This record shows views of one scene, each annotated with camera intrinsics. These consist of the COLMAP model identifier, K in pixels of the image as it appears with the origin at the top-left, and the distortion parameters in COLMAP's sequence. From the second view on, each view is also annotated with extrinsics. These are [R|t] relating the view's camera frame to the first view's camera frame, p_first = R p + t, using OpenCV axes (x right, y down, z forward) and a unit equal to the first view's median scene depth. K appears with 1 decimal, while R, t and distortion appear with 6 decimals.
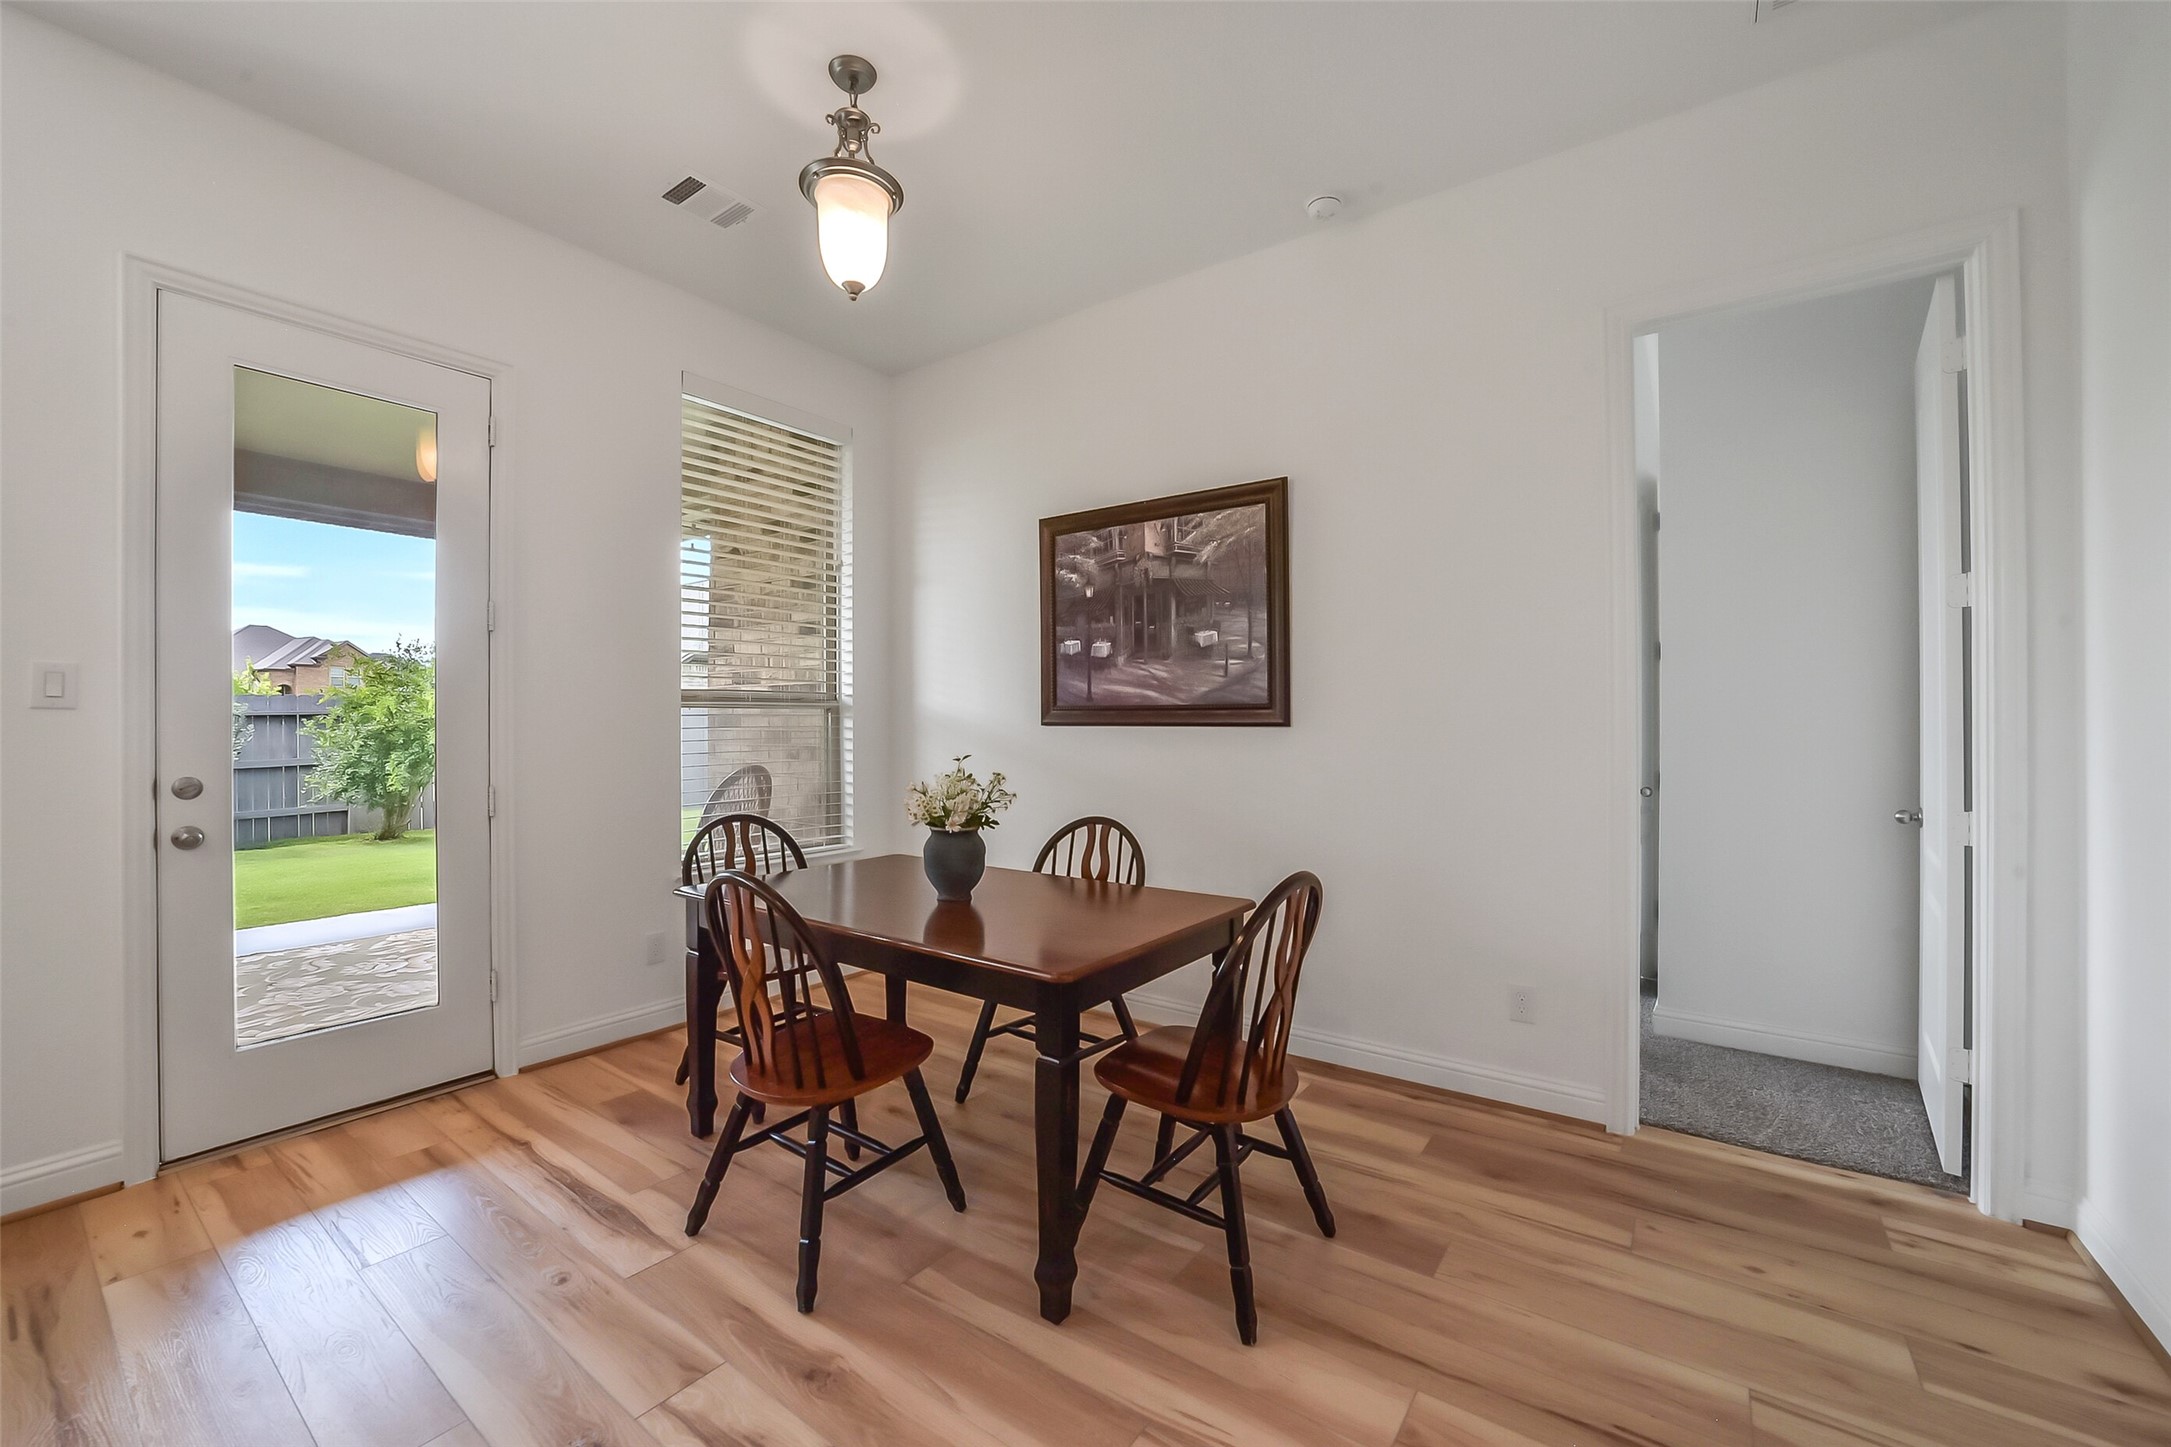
lens RADIAL K [[858.0, 0, 1092.2], [0, 858.0, 720.0], [0, 0, 1]] dist [-0.036550, 0.009290]
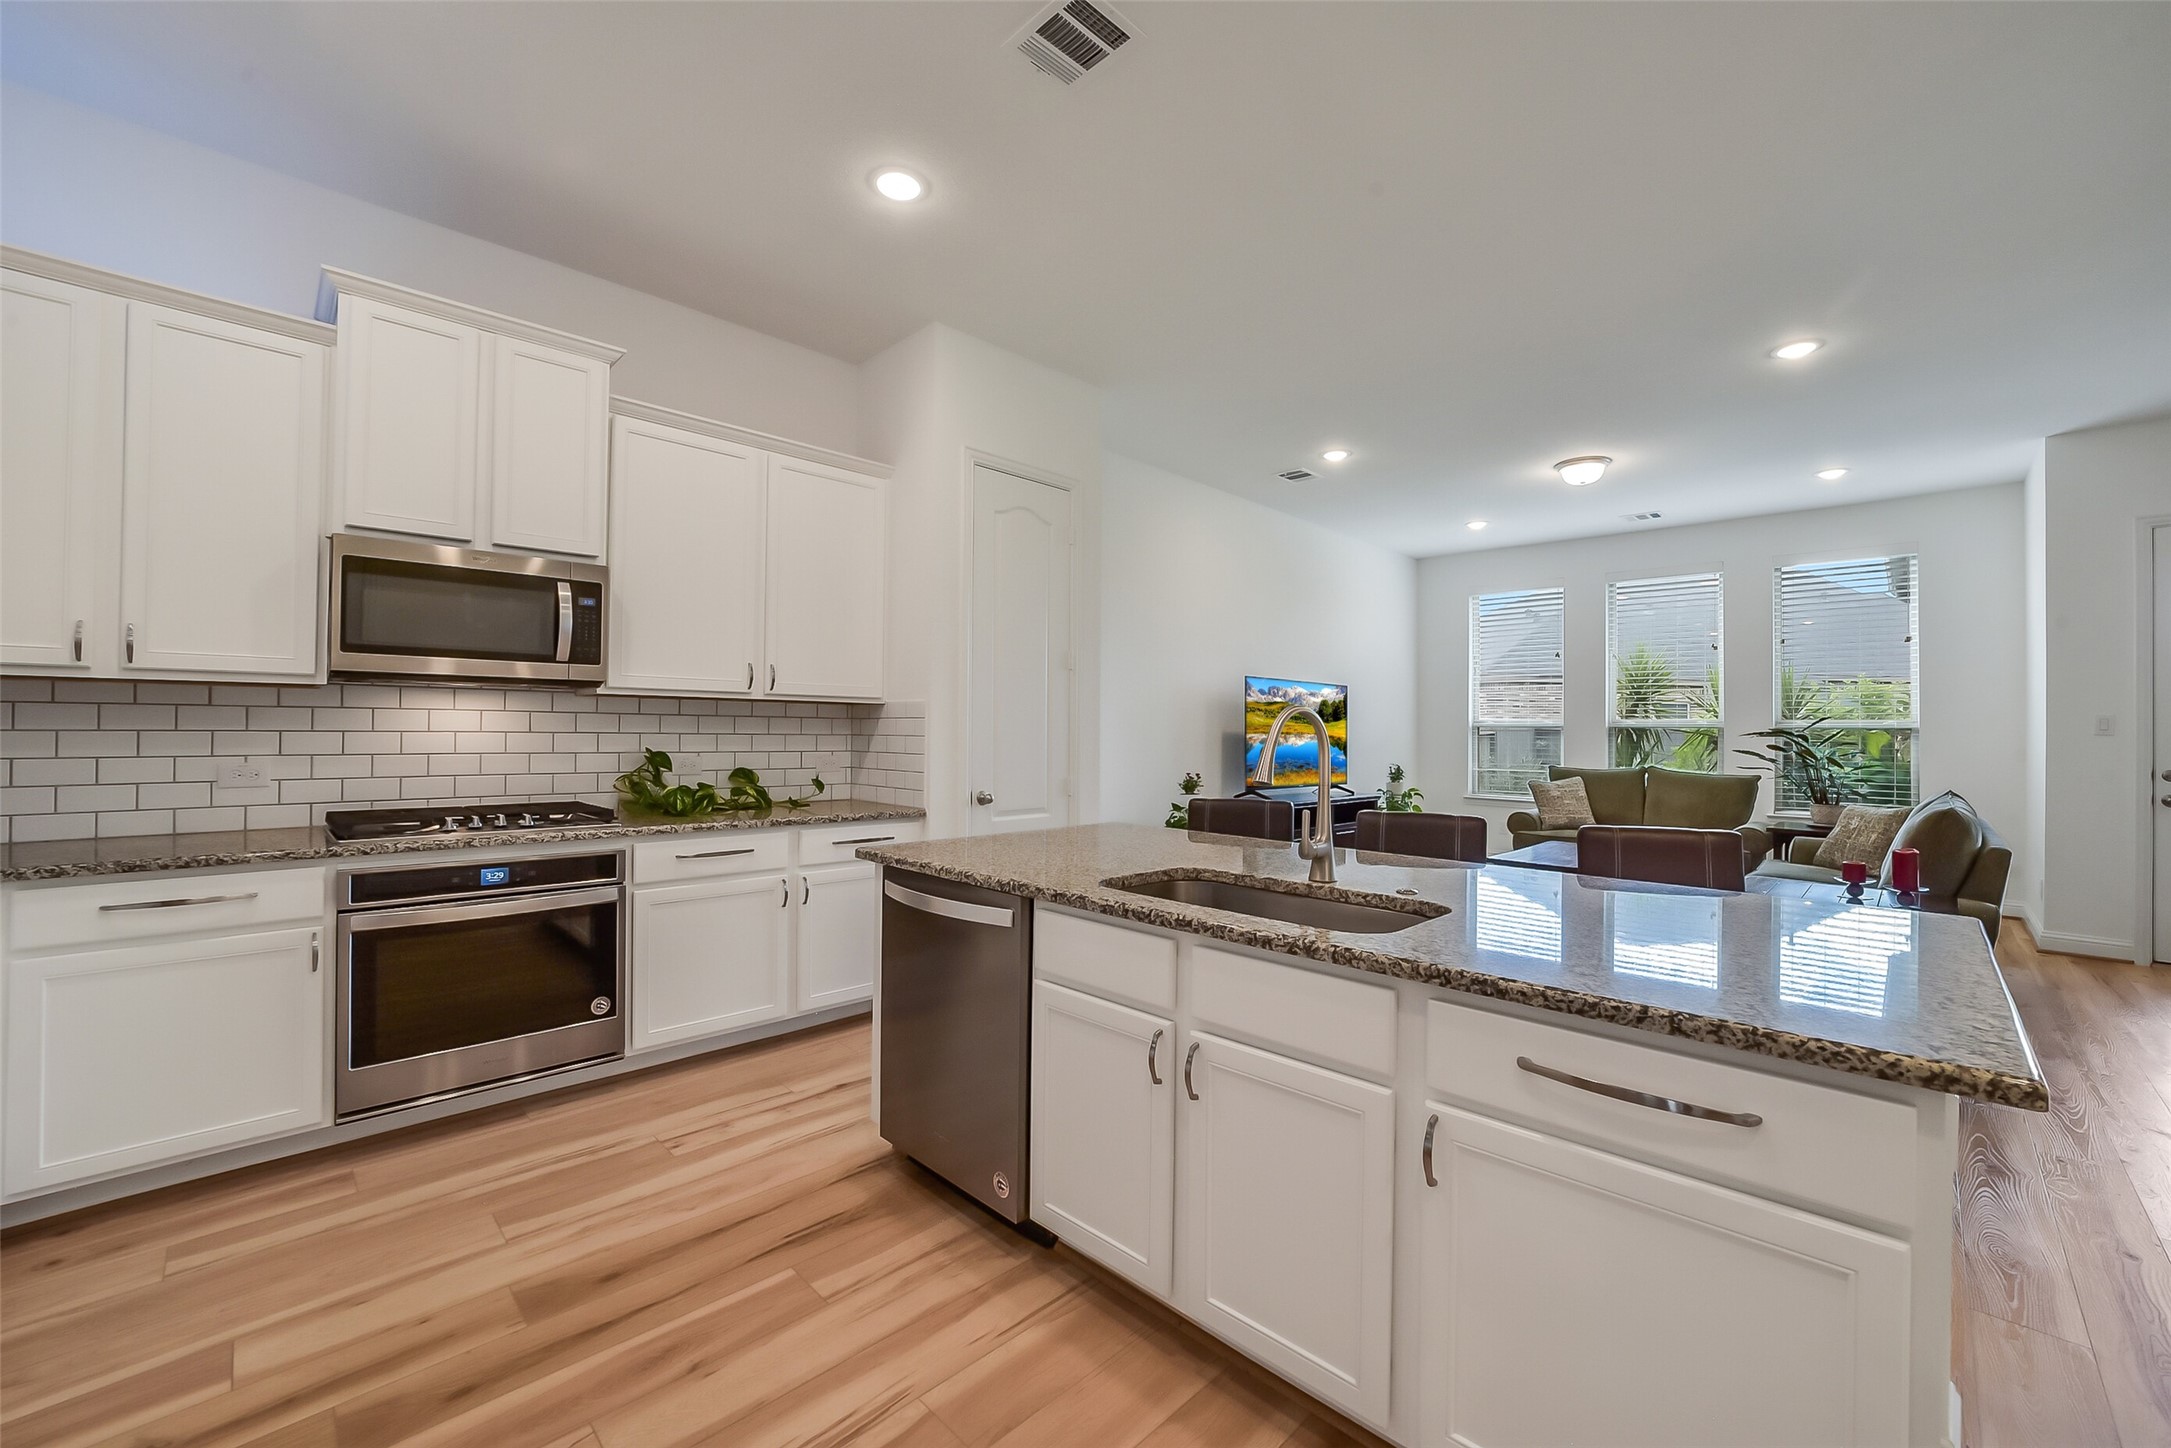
lens RADIAL K [[858.0, 0, 1092.2], [0, 858.0, 720.5], [0, 0, 1]] dist [-0.036550, 0.009290]
pose [[-0.154558, -0.009376, -0.987939, 0.851125], [-0.011714, 0.999902, -0.007657, -0.002487], [0.987914, 0.010390, -0.154653, -0.835371]]
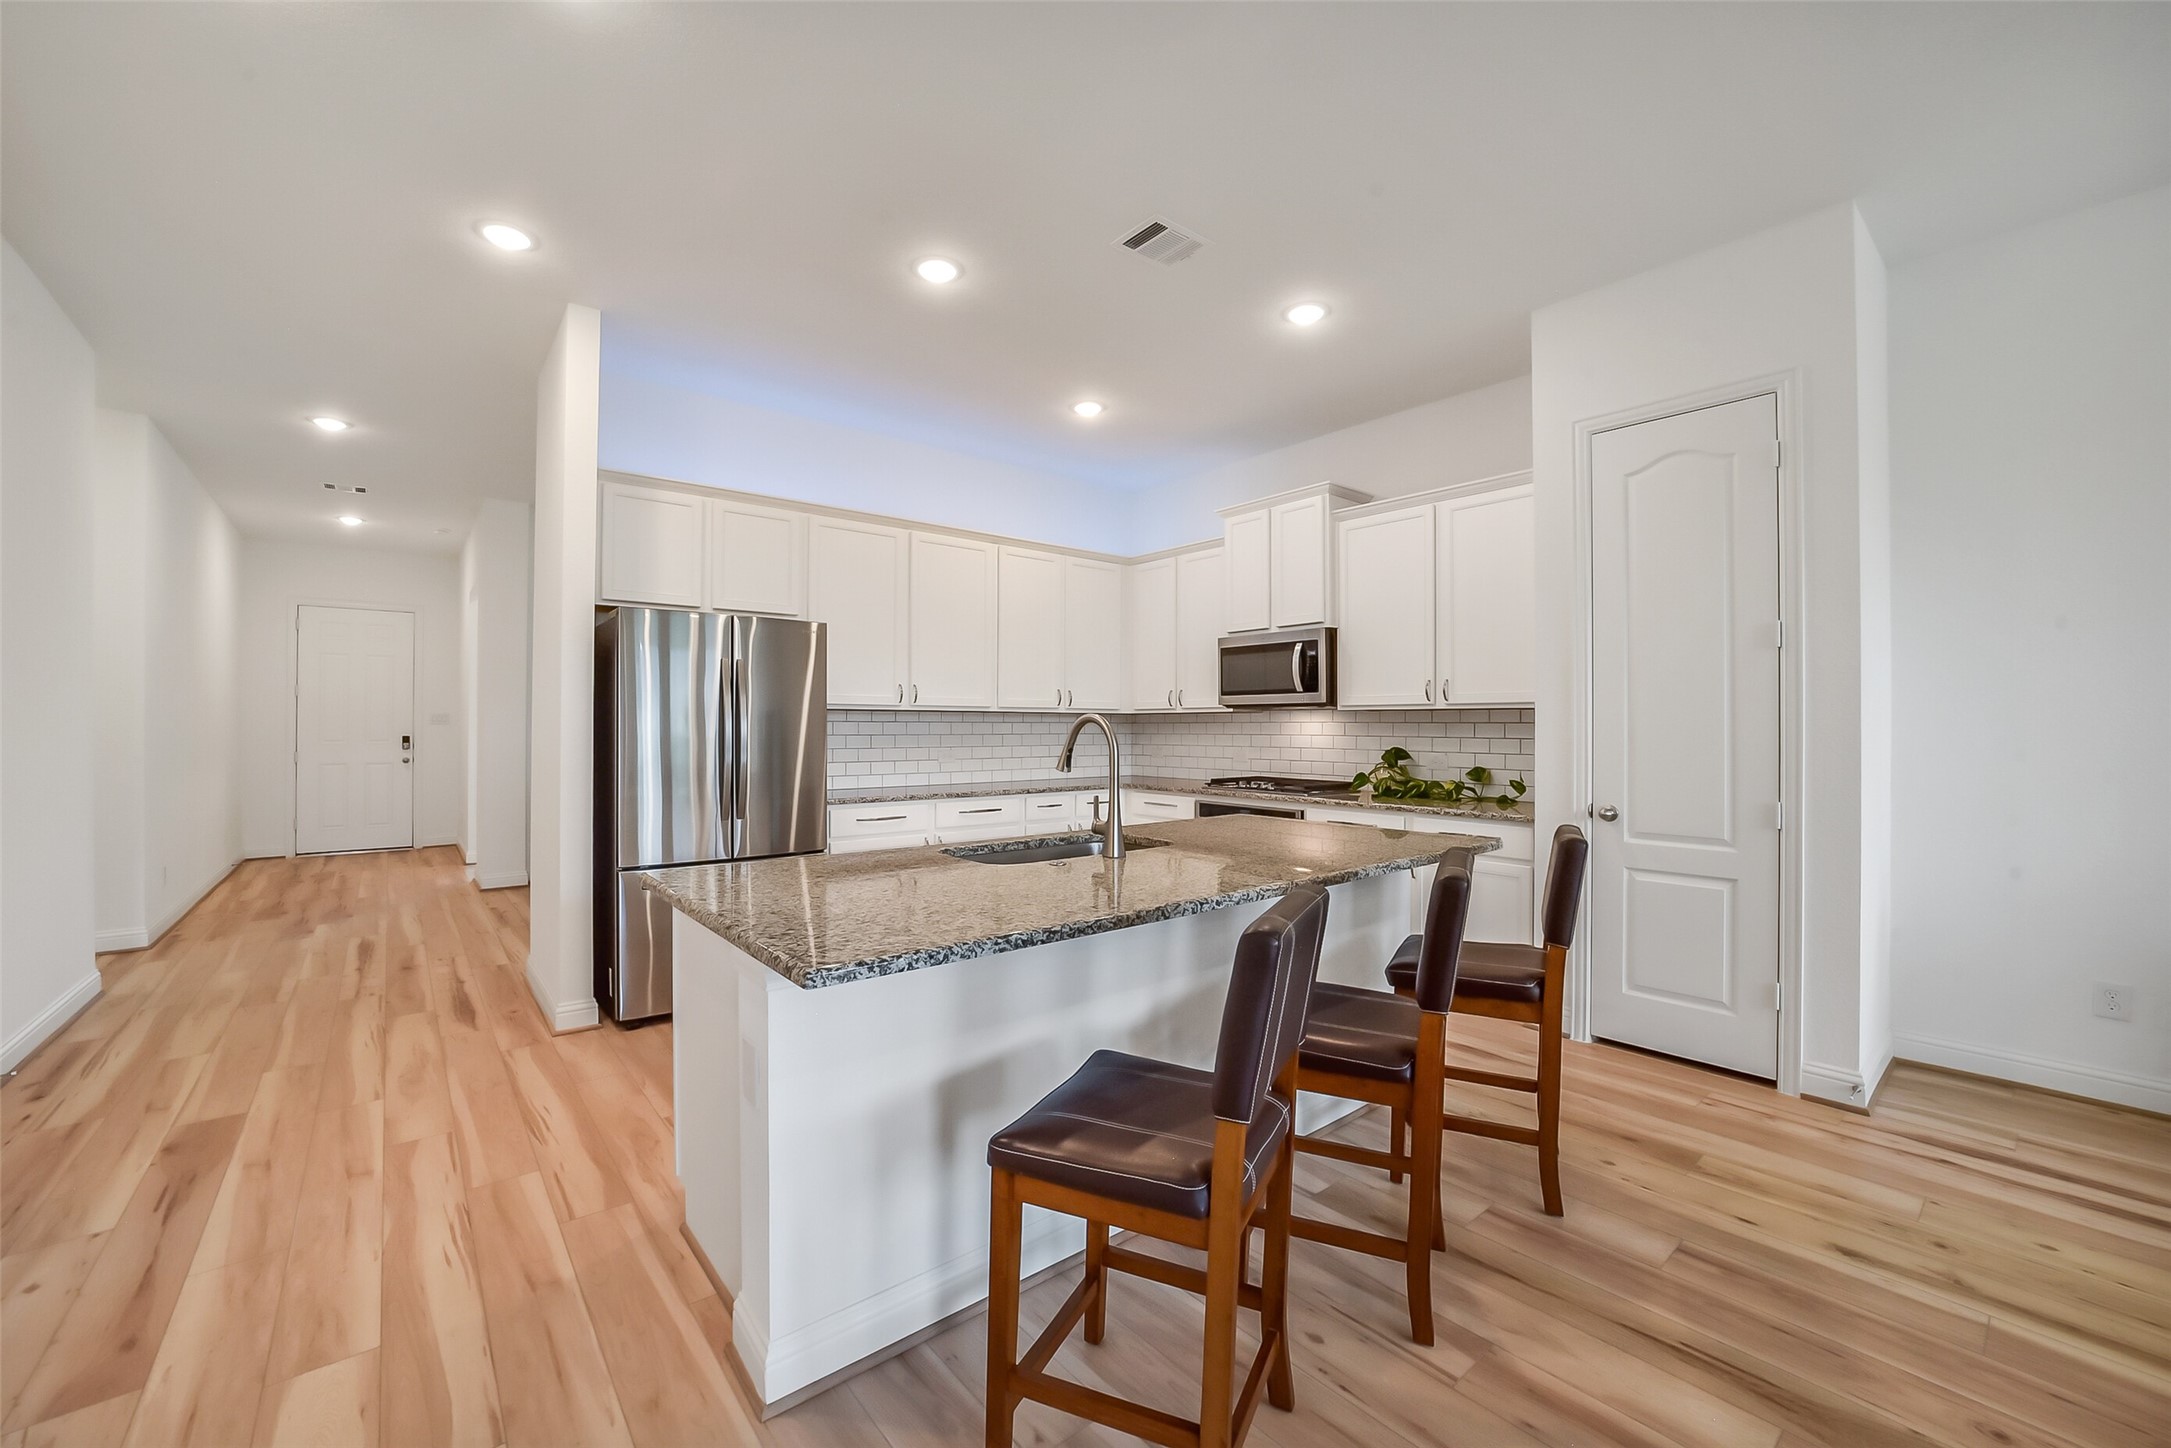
lens RADIAL K [[858.0, 0, 1092.2], [0, 858.0, 720.5], [0, 0, 1]] dist [-0.036550, 0.009290]
pose [[-0.968672, 0.003024, 0.248327, 0.069018], [0.001836, 0.999986, -0.005016, -0.008957], [-0.248339, -0.004403, -0.968663, -0.053098]]
